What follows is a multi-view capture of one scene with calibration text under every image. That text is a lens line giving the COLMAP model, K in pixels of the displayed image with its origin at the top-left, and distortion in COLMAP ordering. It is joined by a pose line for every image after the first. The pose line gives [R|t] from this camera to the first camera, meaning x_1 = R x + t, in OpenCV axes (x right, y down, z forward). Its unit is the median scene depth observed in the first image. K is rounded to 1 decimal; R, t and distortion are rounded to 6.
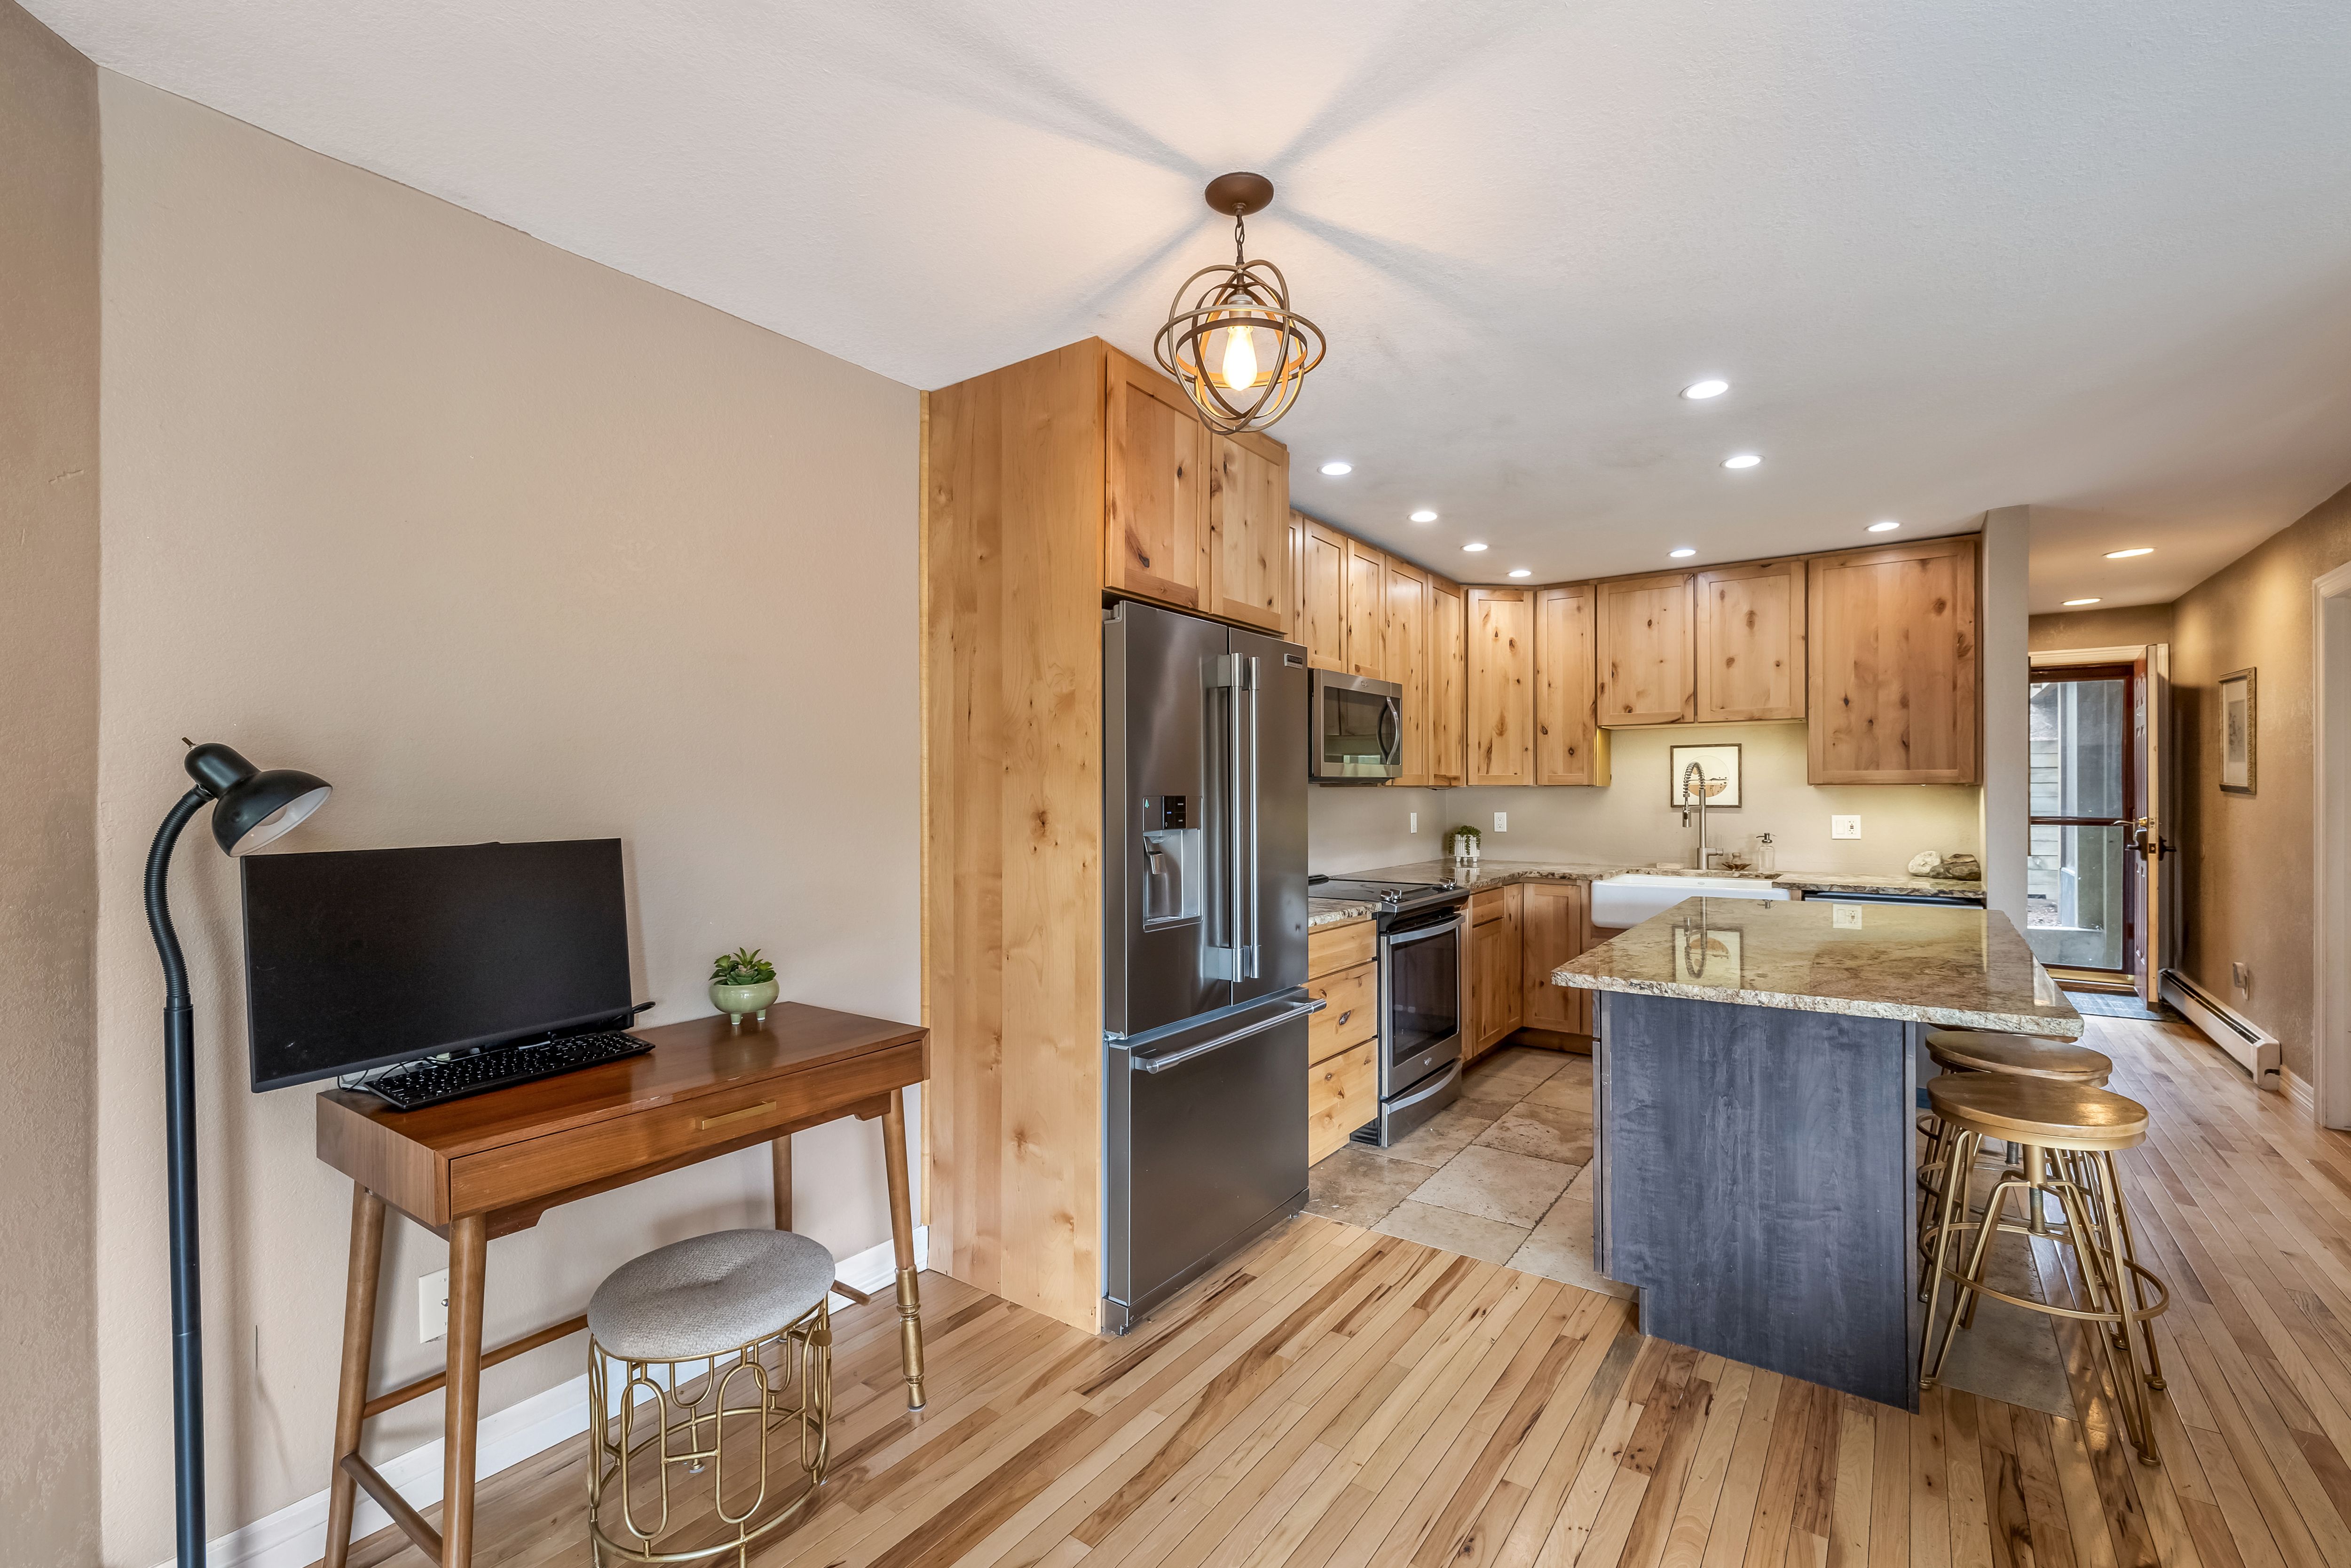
lens RADIAL K [[1004.5, 0, 1166.9], [0, 1004.5, 790.8], [0, 0, 1]] dist [-0.001145, 0.000188]
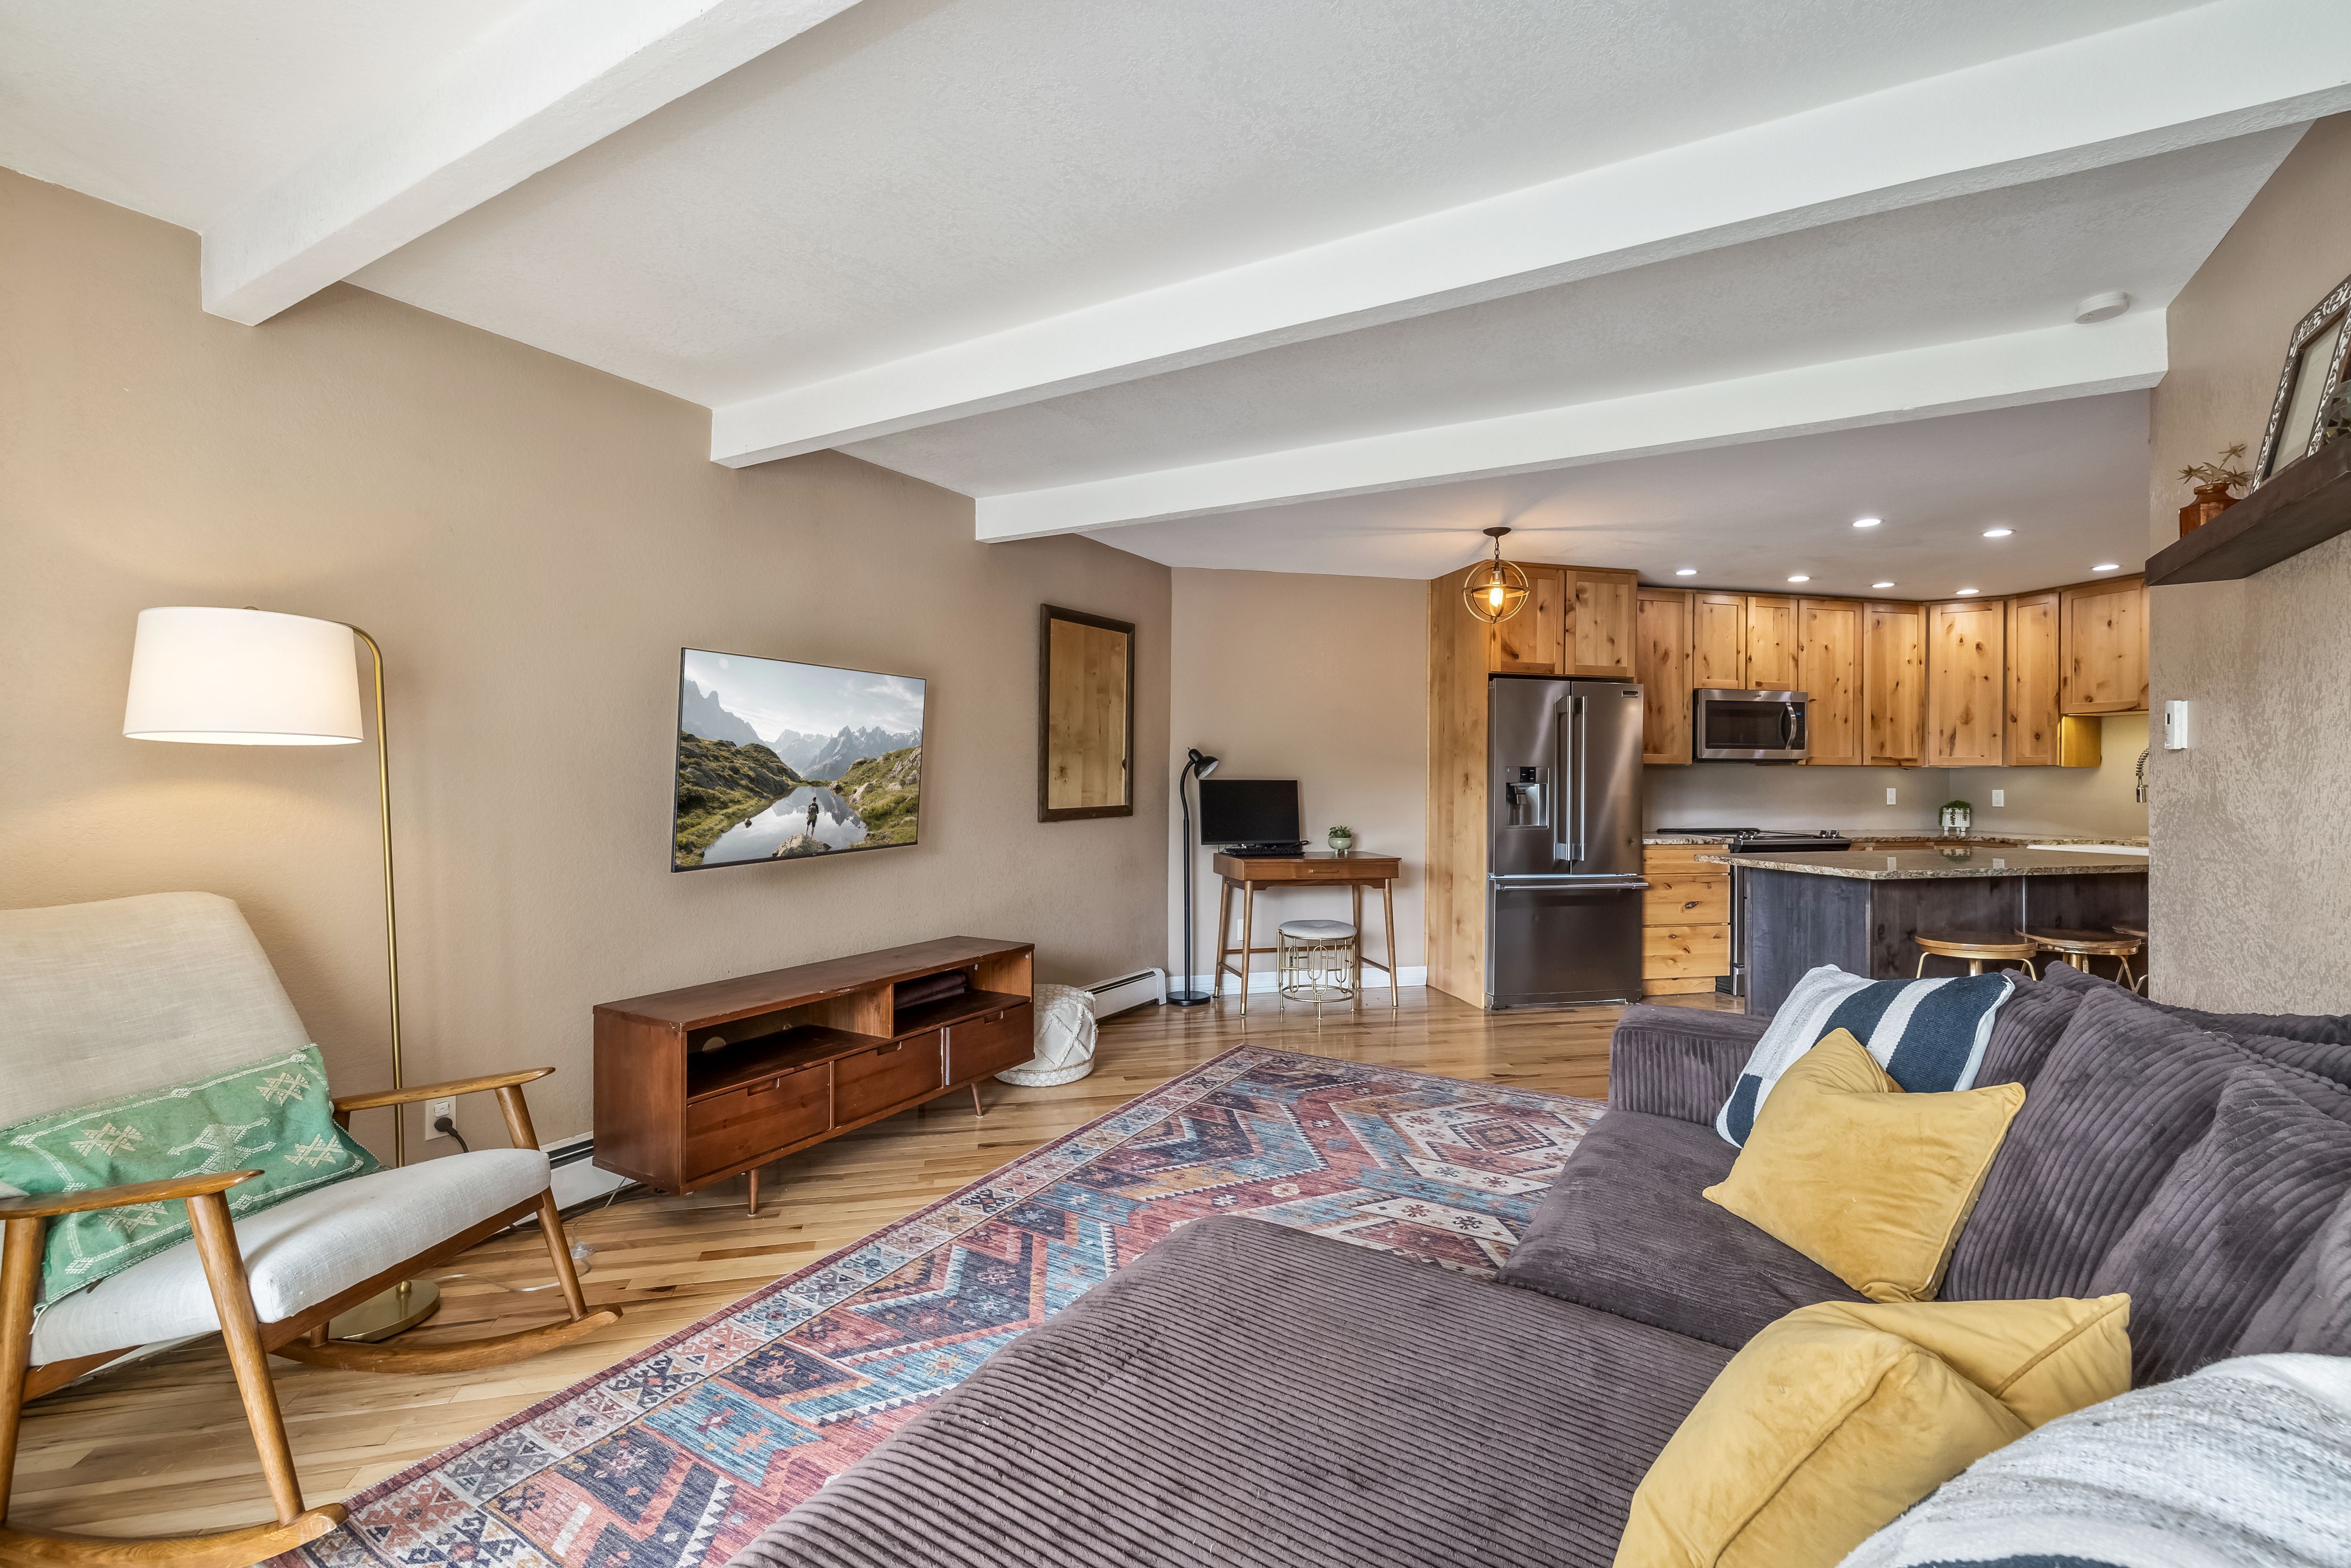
lens RADIAL K [[989.0, 0, 1173.3], [0, 989.0, 772.7], [0, 0, 1]] dist [-0.001437, -0.000191]
pose [[0.759029, 0.005190, -0.651036, 0.449850], [-0.009346, 0.999952, -0.002926, 0.017675], [0.650990, 0.008305, 0.759041, -0.599295]]
